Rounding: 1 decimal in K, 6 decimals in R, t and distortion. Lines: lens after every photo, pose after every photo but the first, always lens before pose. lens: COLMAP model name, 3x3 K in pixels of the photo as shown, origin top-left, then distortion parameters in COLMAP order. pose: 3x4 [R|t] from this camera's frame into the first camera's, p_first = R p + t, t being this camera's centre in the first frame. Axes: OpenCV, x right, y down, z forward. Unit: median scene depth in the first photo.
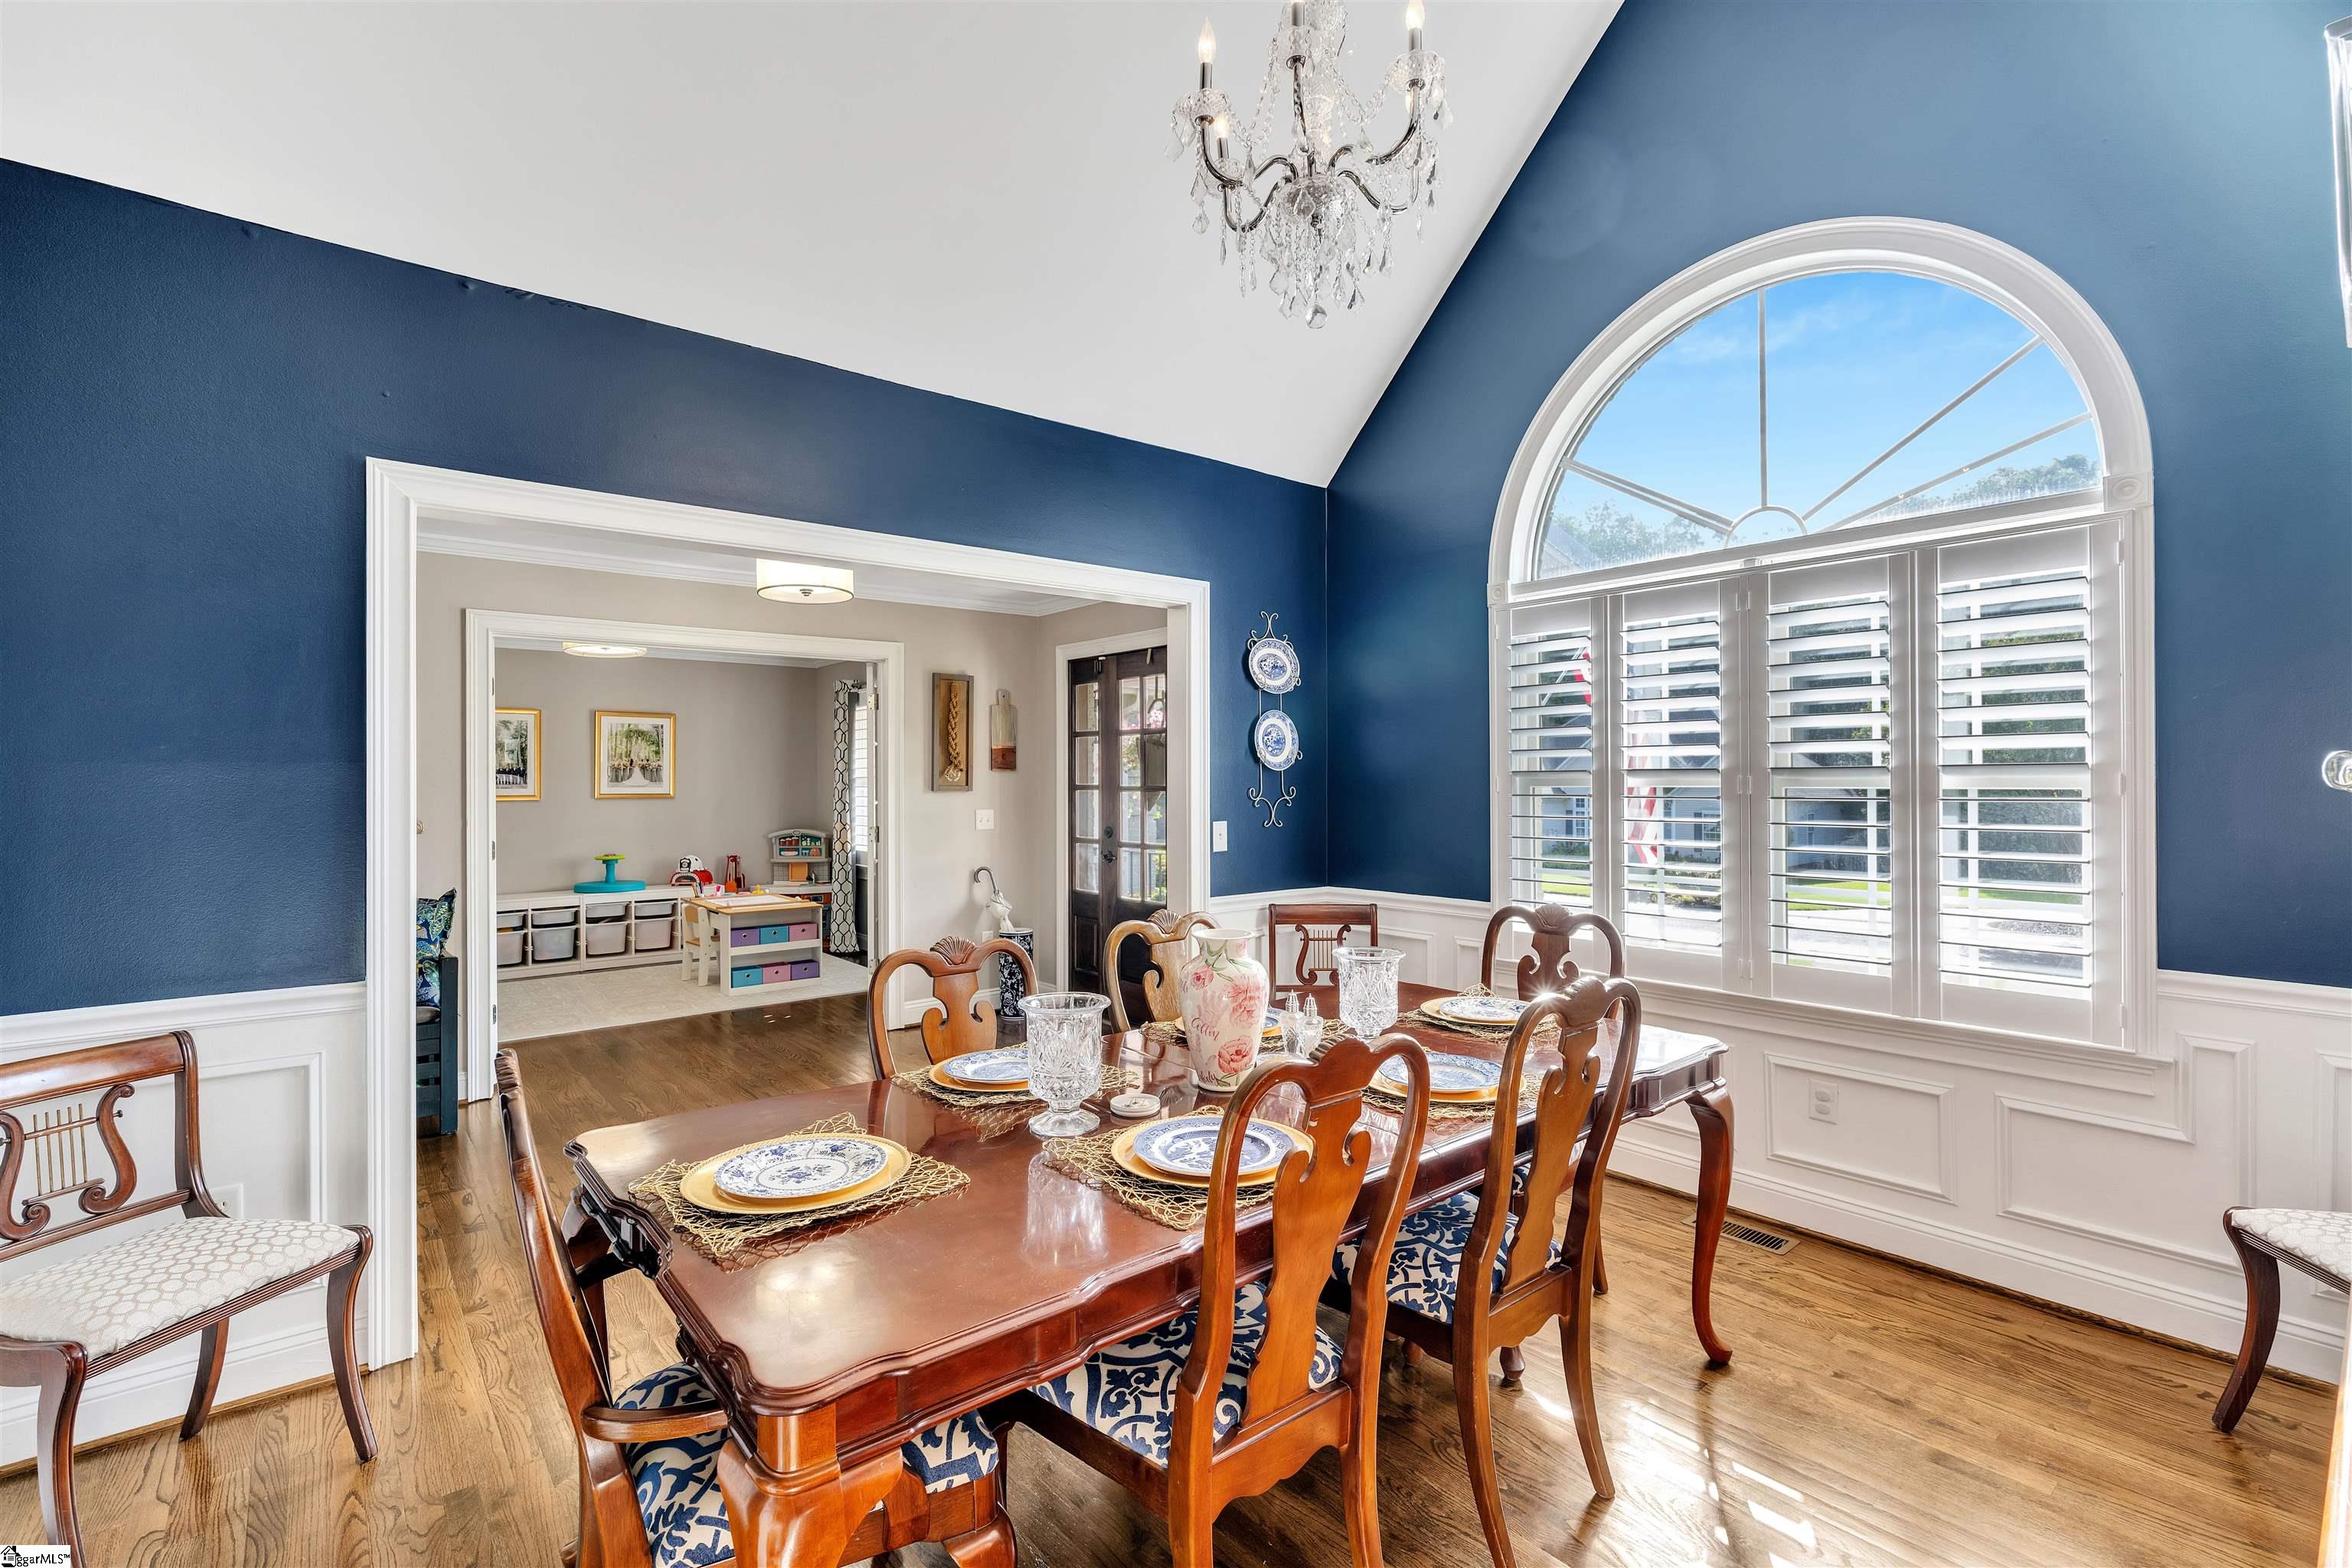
lens RADIAL K [[1042.0, 0, 1172.3], [0, 1042.0, 780.7], [0, 0, 1]] dist [-0.004478, 0.000413]
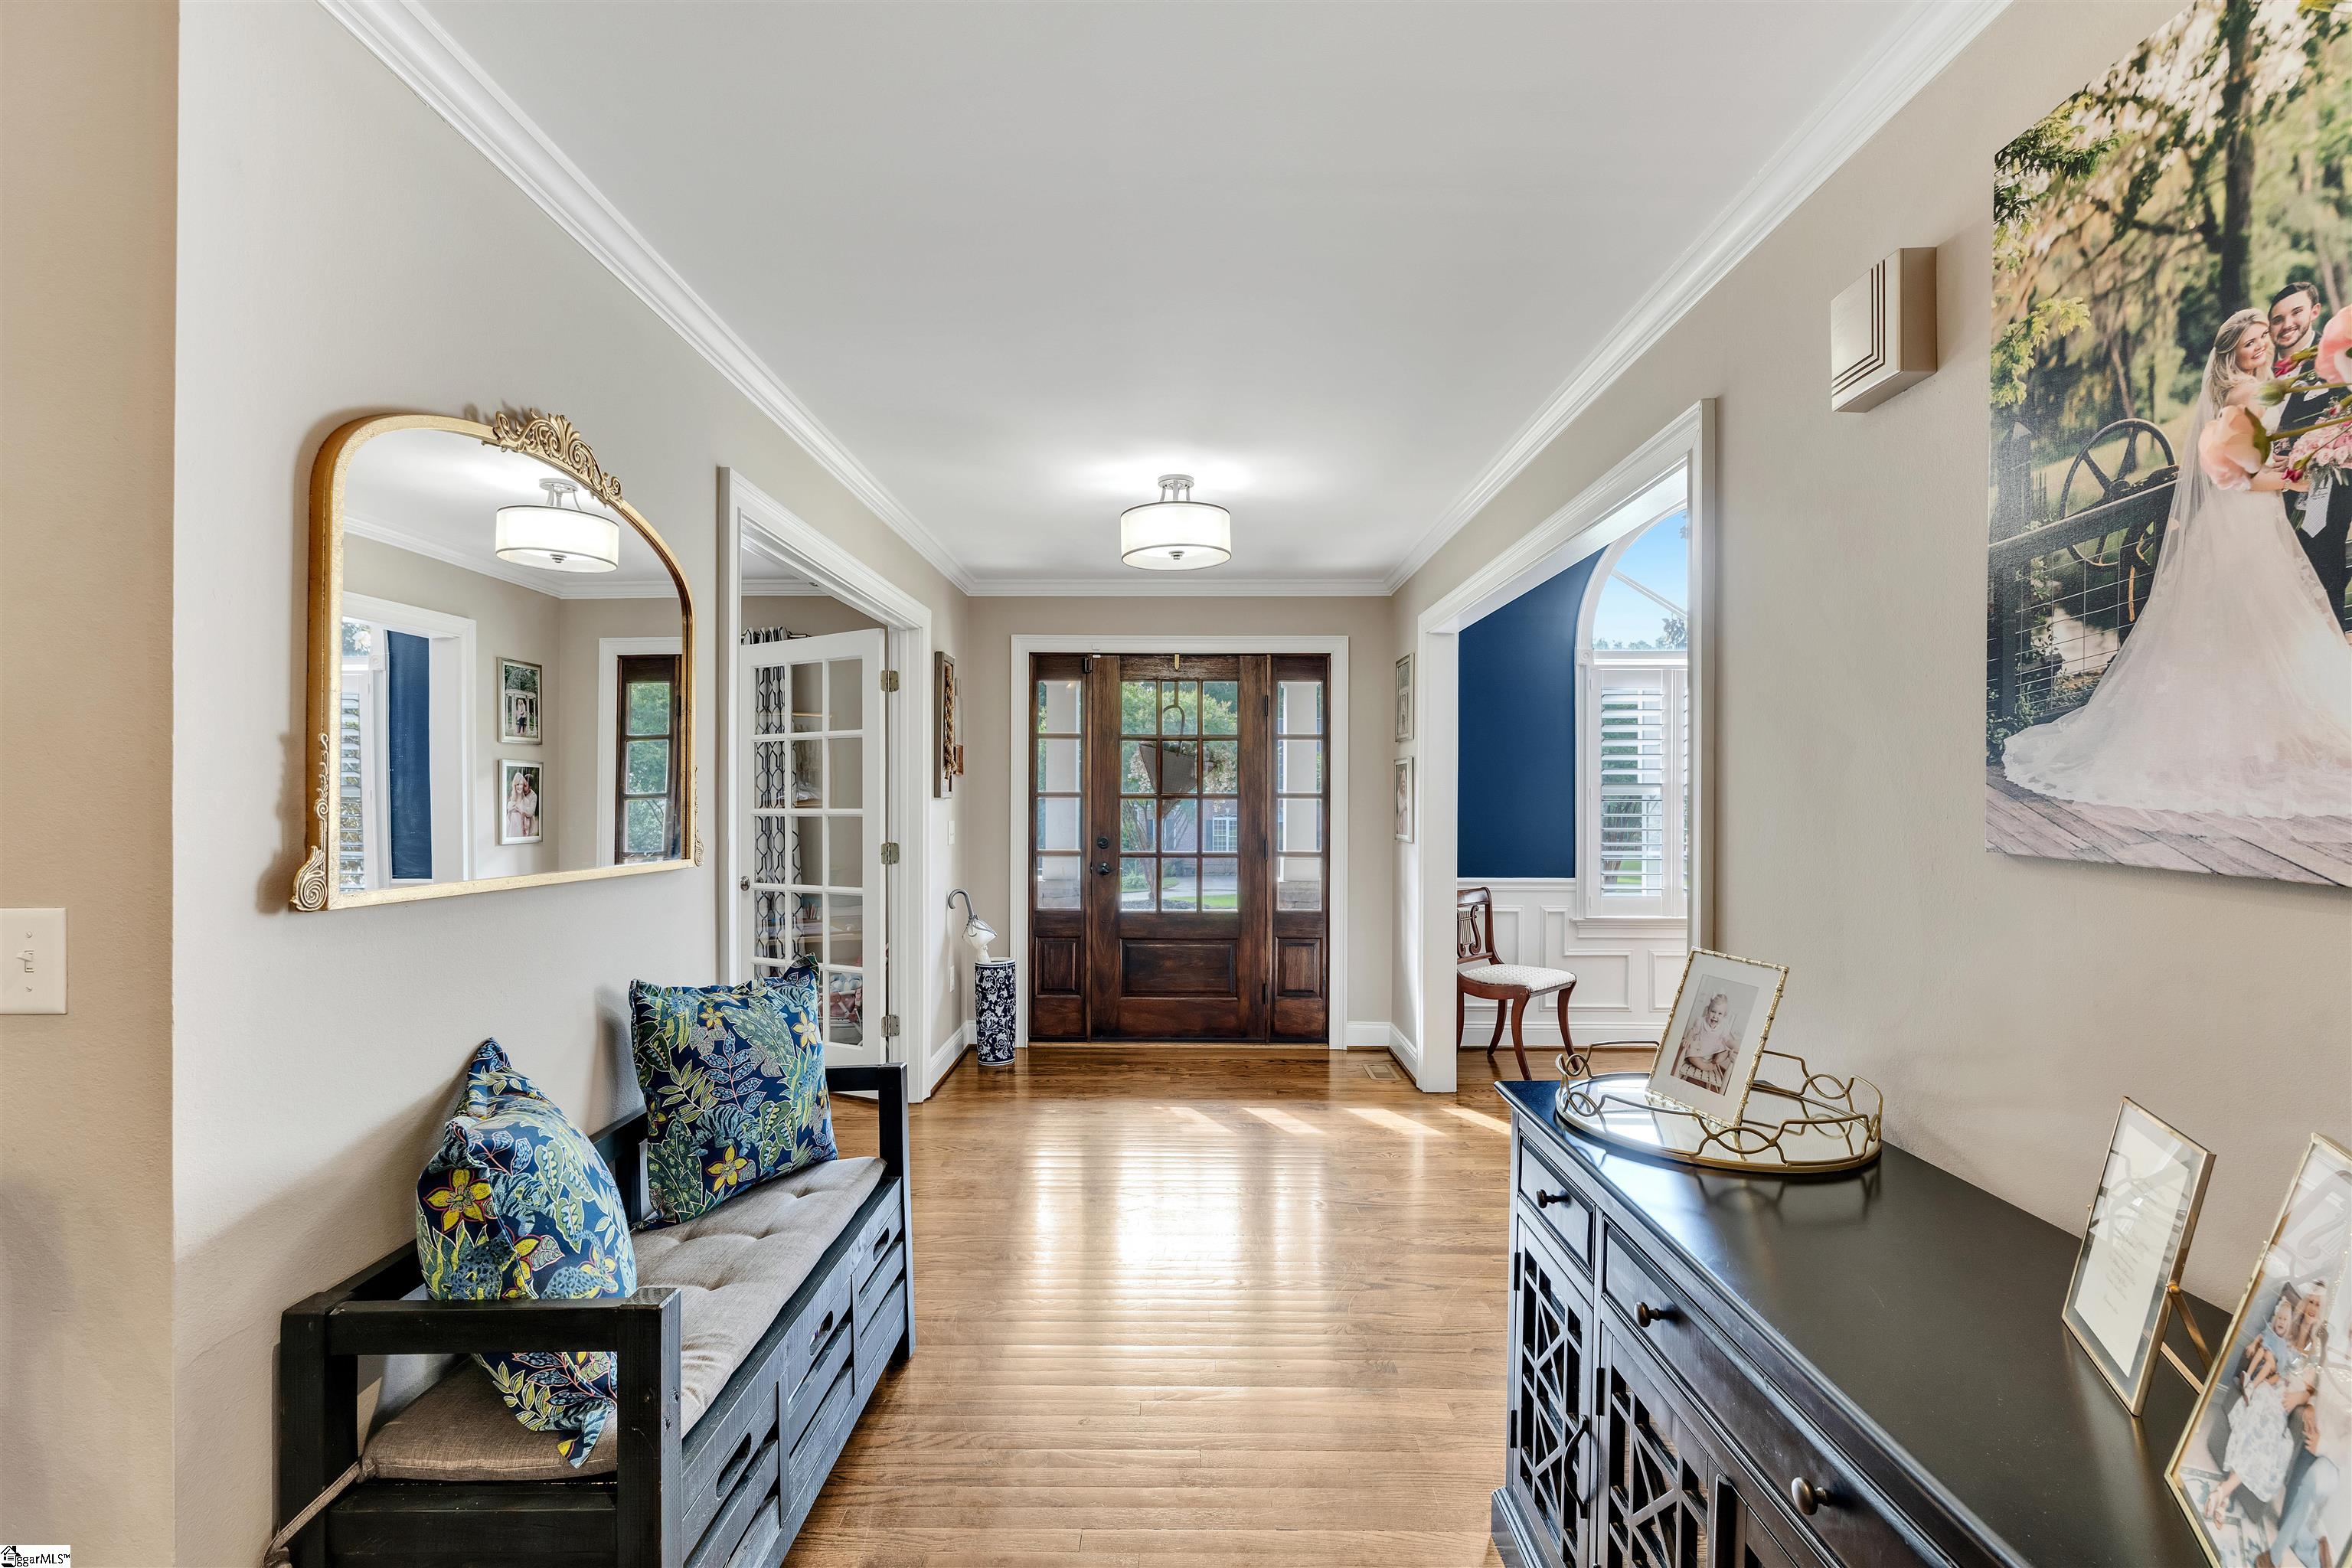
lens RADIAL K [[1042.0, 0, 1190.2], [0, 1042.0, 794.1], [0, 0, 1]] dist [-0.004478, 0.000413]
pose [[0.643354, 0.008975, 0.765516, -0.549081], [-0.004185, 0.999958, -0.008206, 0.009838], [-0.765557, 0.002076, 0.643365, 0.249553]]
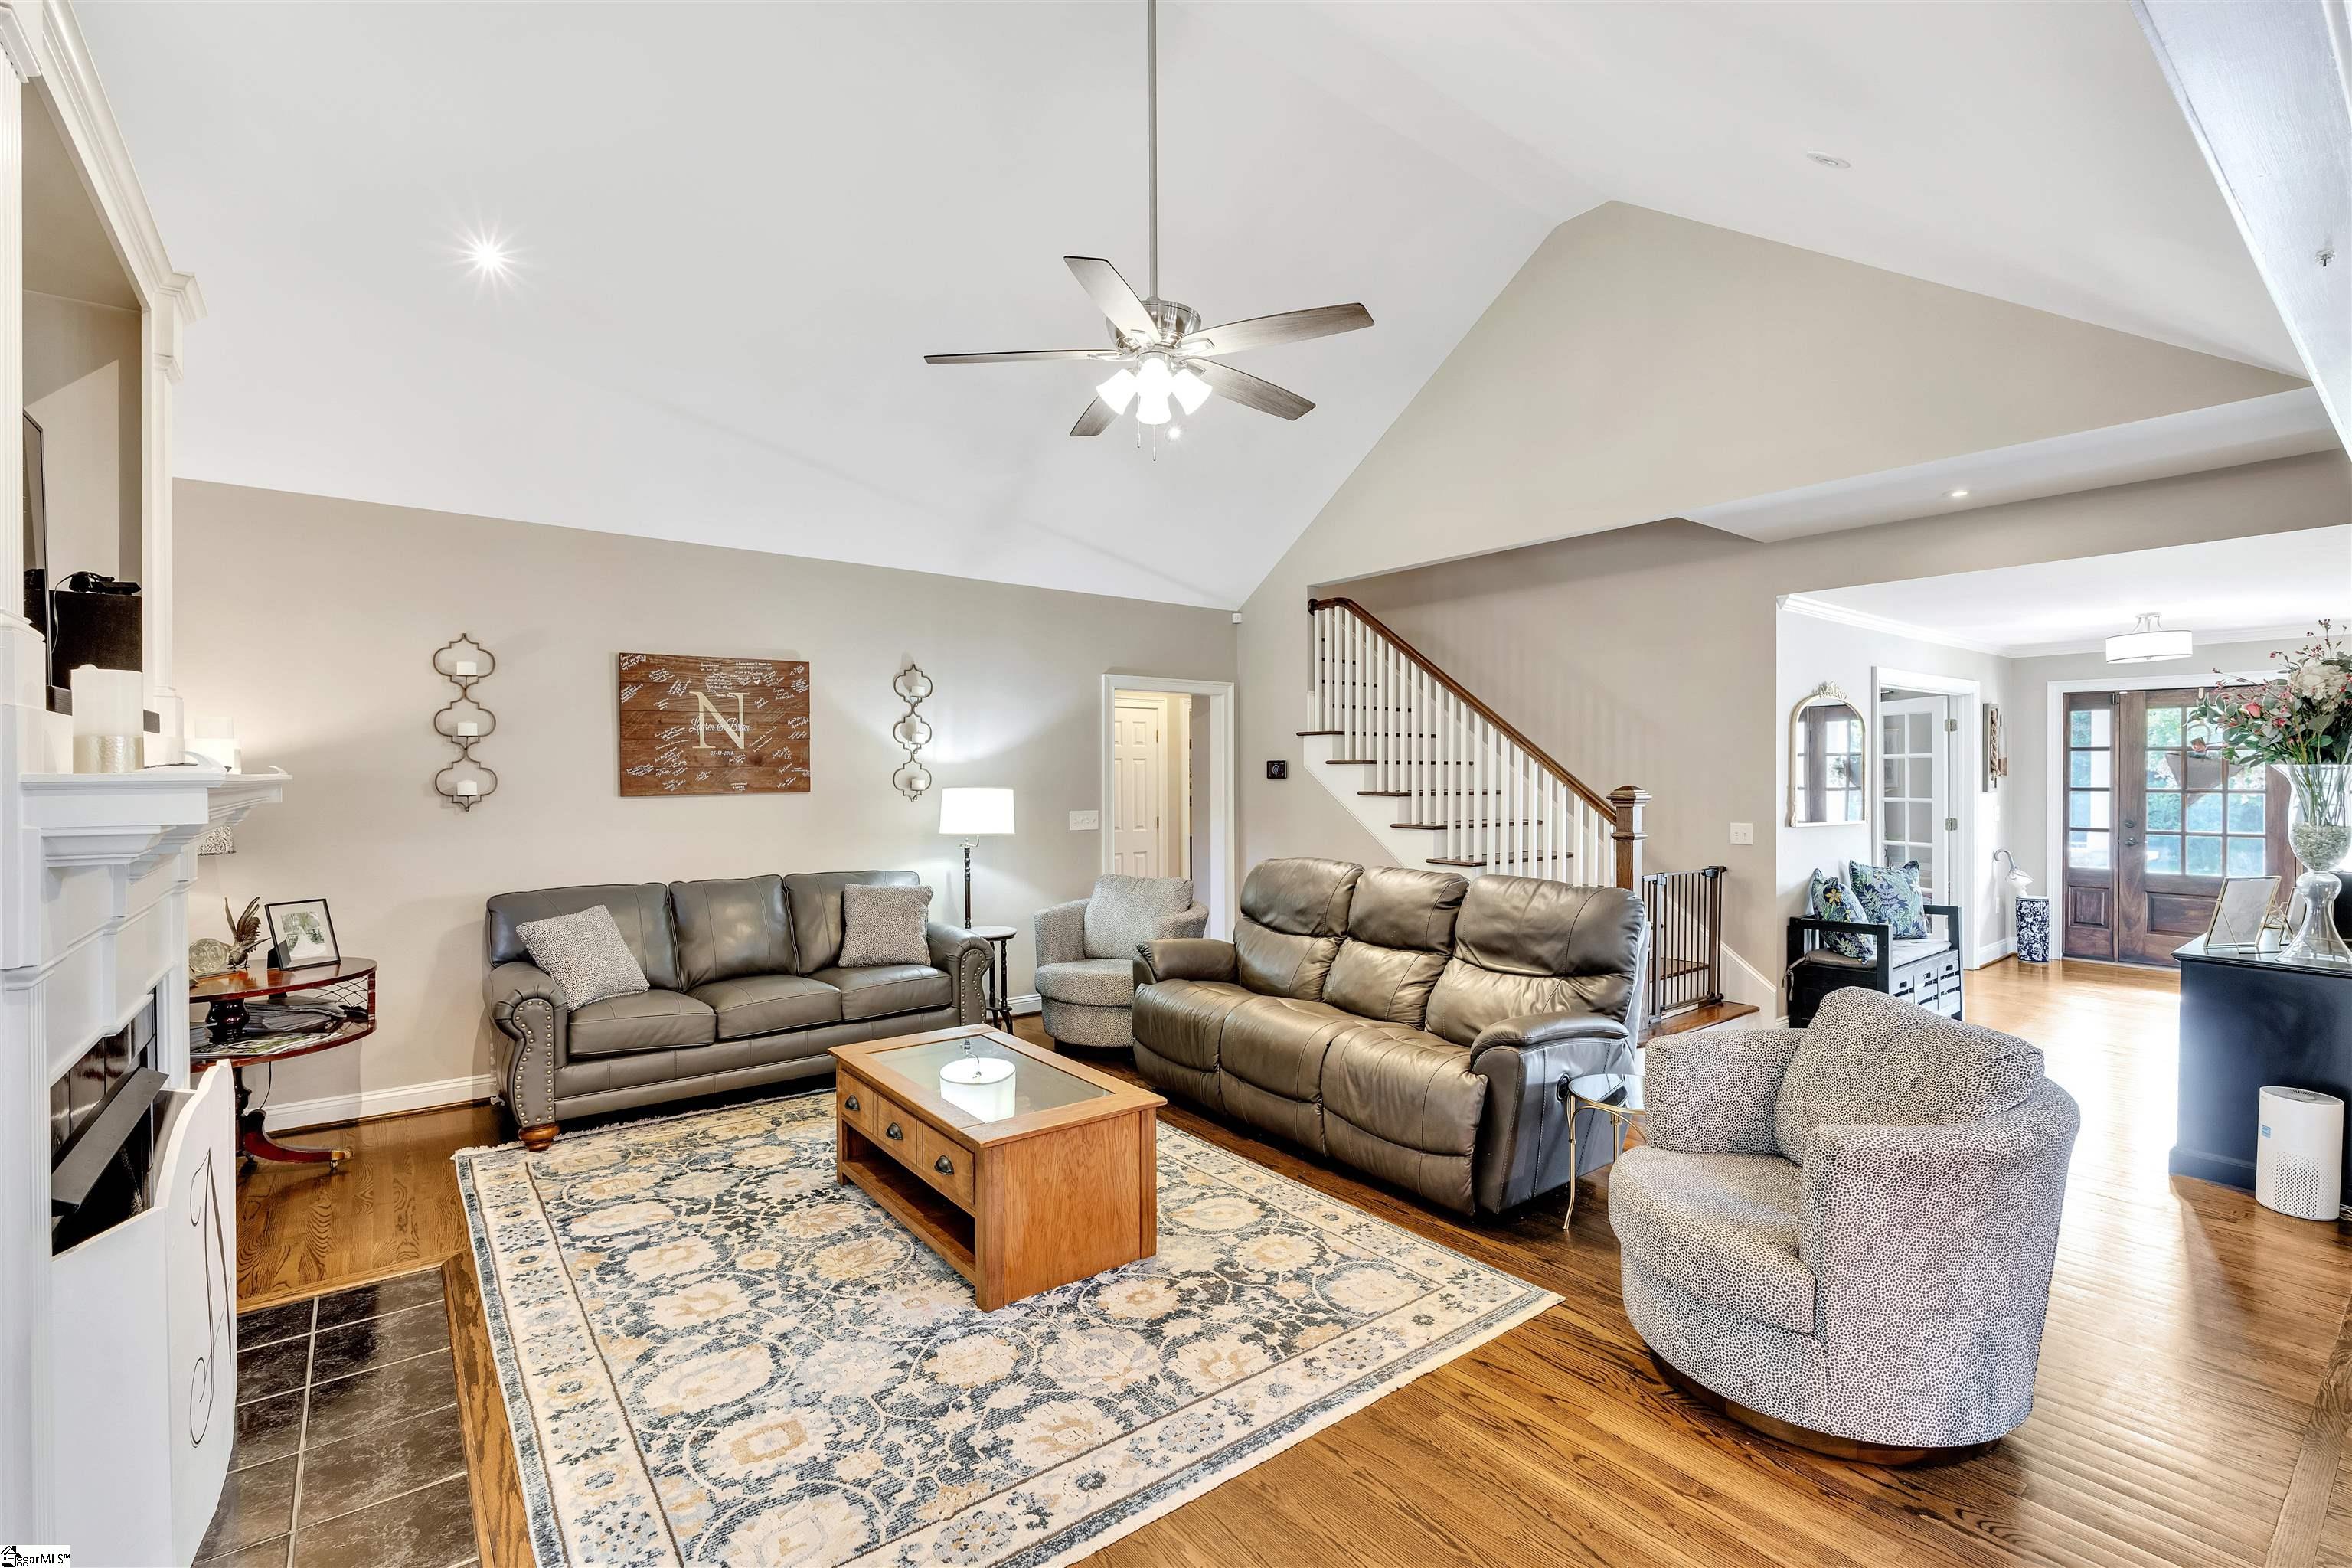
lens RADIAL K [[1042.0, 0, 1167.2], [0, 1042.0, 781.6], [0, 0, 1]] dist [-0.004478, 0.000413]
pose [[0.998826, 0.003600, -0.048318, -0.922821], [-0.003140, 0.999949, 0.009598, -0.009500], [0.048350, -0.009435, 0.998786, -0.292322]]
